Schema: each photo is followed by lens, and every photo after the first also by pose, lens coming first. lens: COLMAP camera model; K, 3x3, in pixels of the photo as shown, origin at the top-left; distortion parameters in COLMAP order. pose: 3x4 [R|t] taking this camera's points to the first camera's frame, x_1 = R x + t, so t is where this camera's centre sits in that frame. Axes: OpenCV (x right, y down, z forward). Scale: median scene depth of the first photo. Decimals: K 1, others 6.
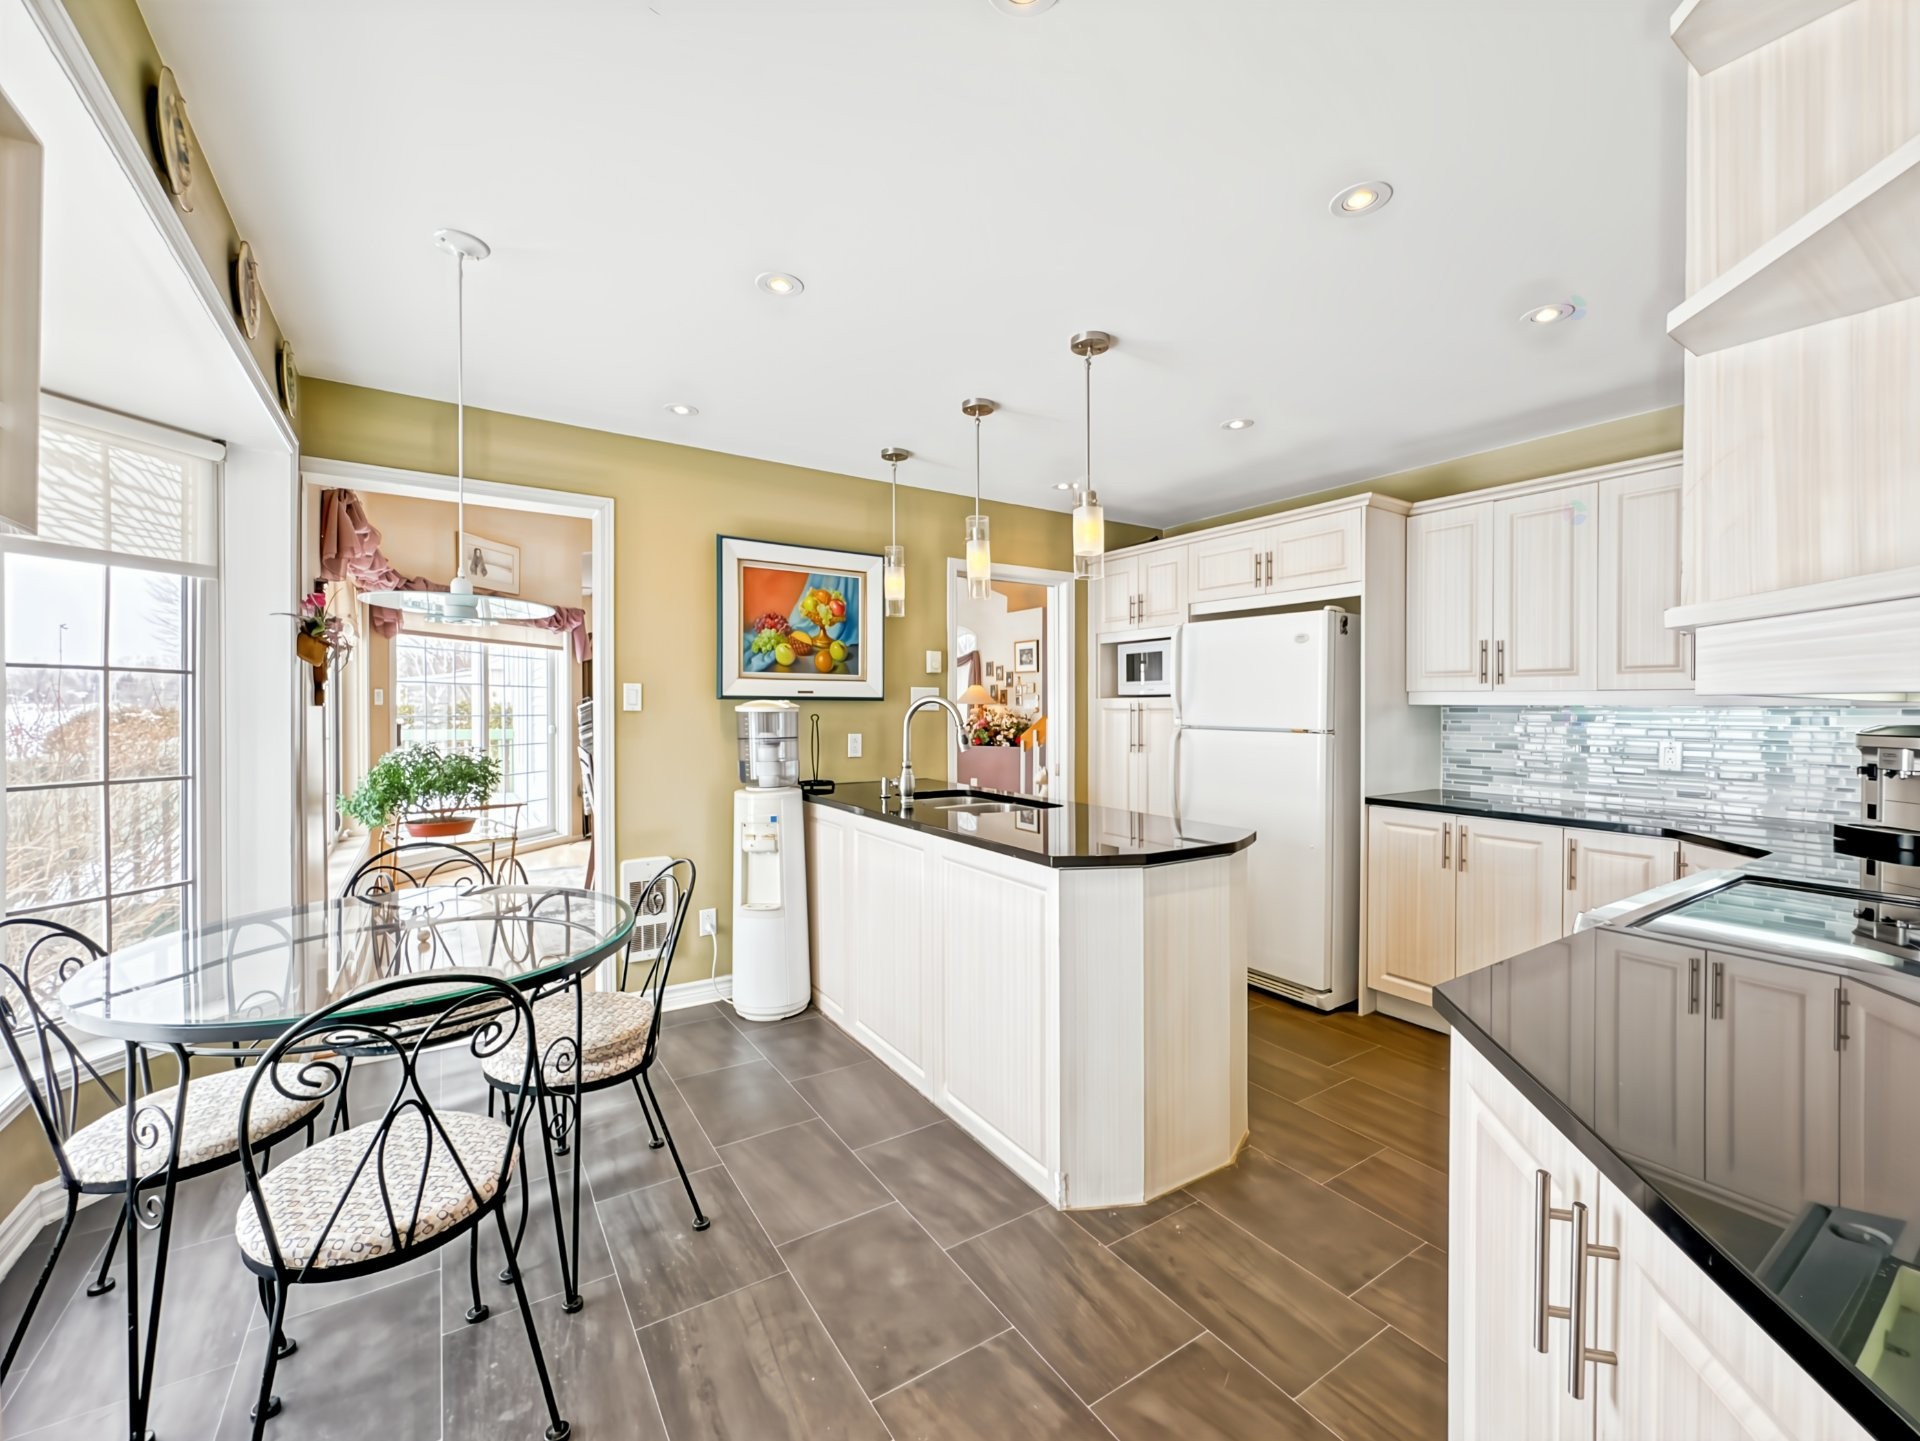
lens RADIAL K [[789.7, 0, 956.5], [0, 789.7, 705.1], [0, 0, 1]] dist [-0.000541, -0.000188]
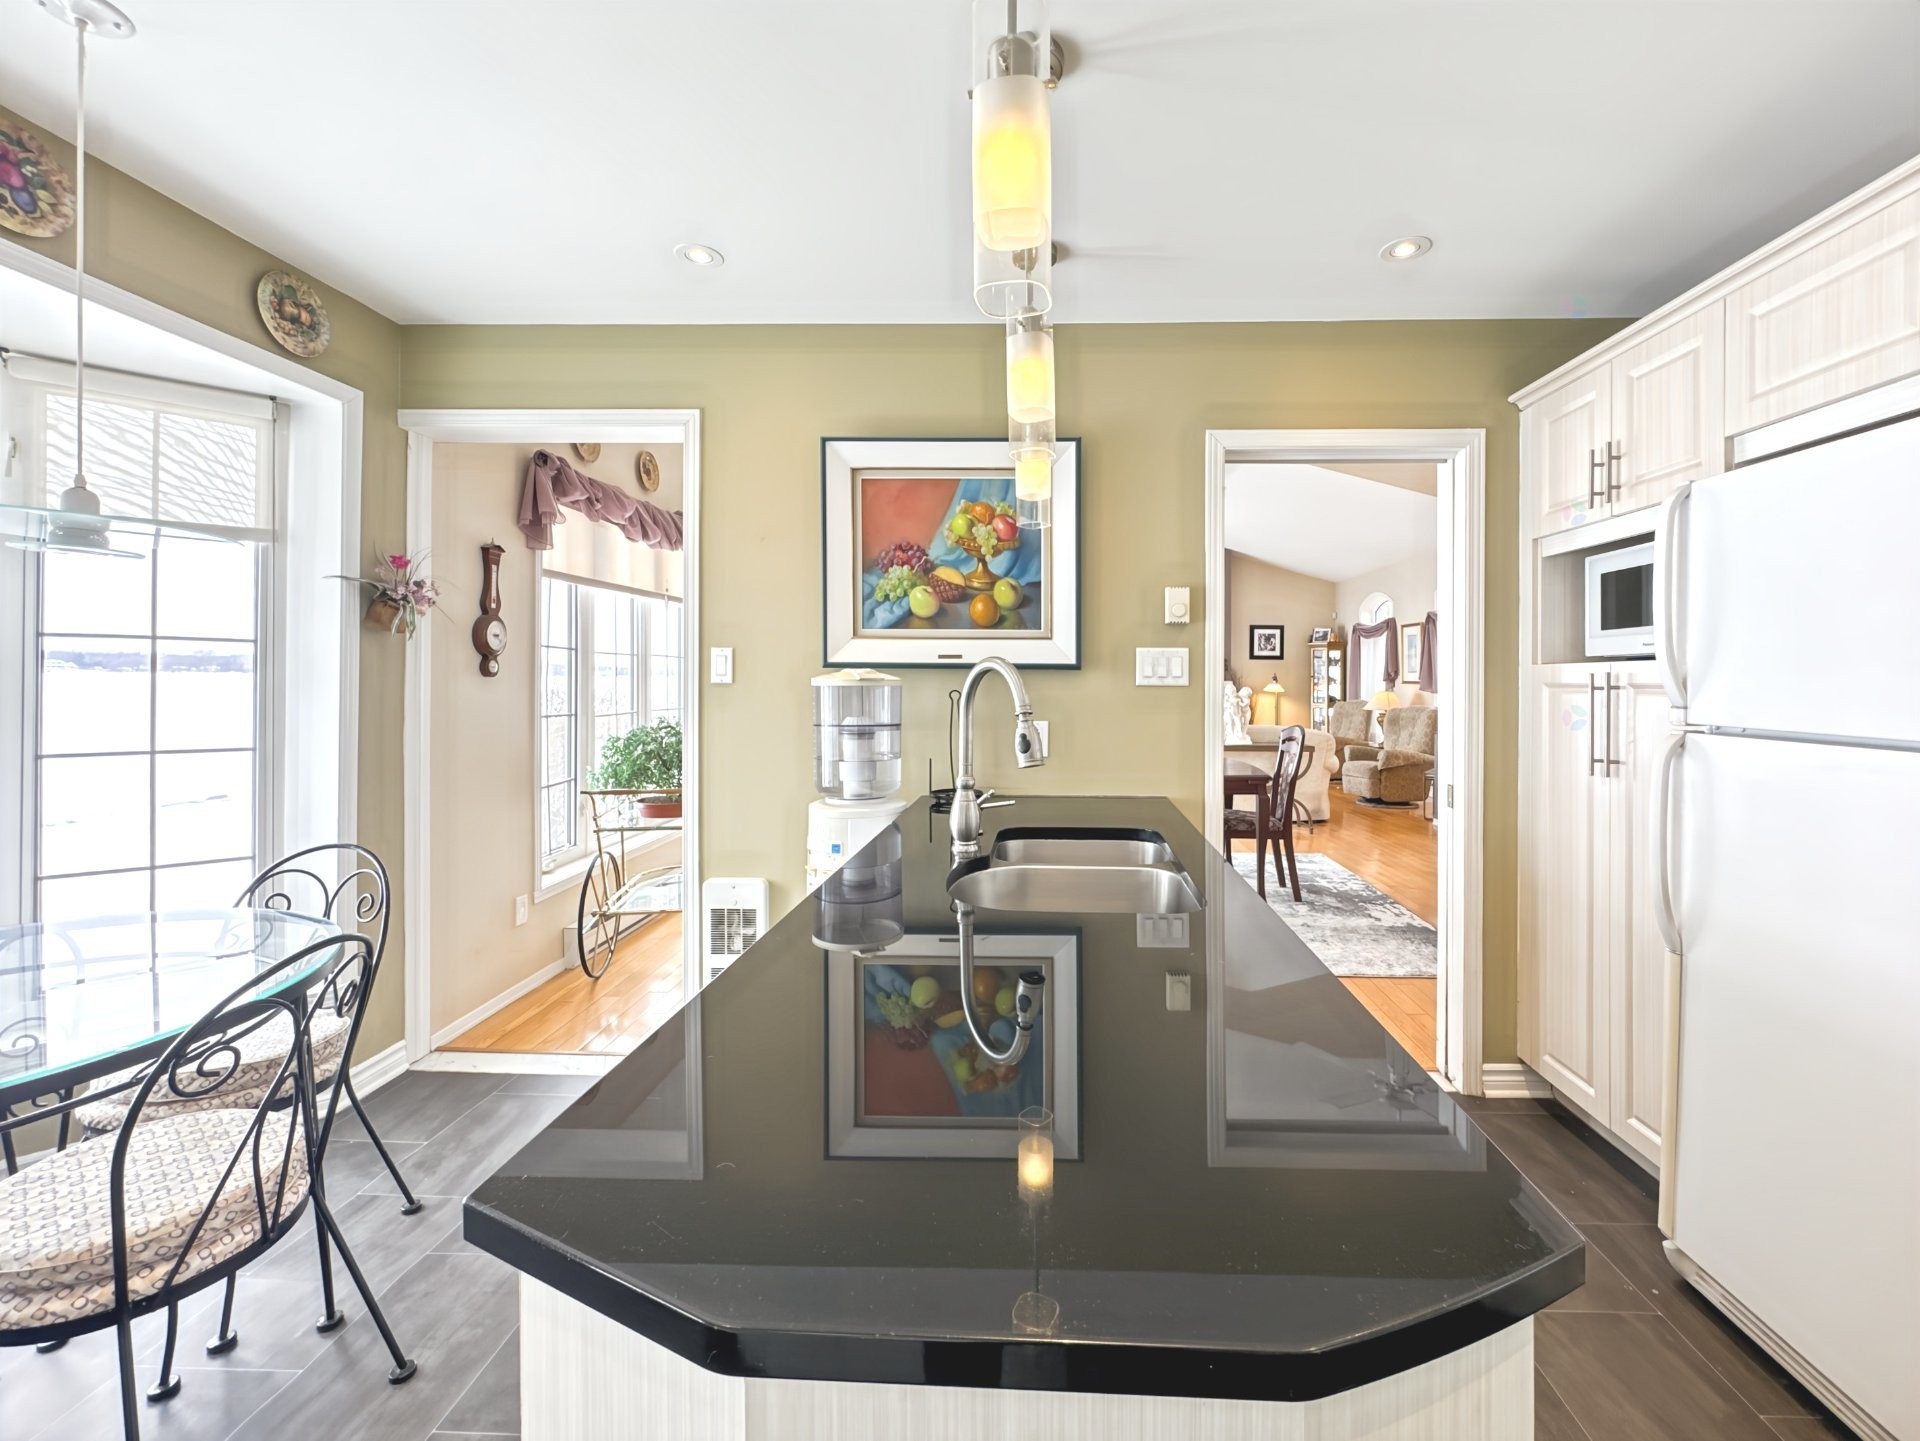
lens RADIAL K [[833.4, 0, 963.2], [0, 833.4, 677.5], [0, 0, 1]] dist [-0.004640, -0.000326]
pose [[0.829044, 0.000206, -0.559184, 0.212328], [-0.001466, 0.999997, -0.001804, 0.002255], [0.559182, 0.002316, 0.829042, 0.419330]]
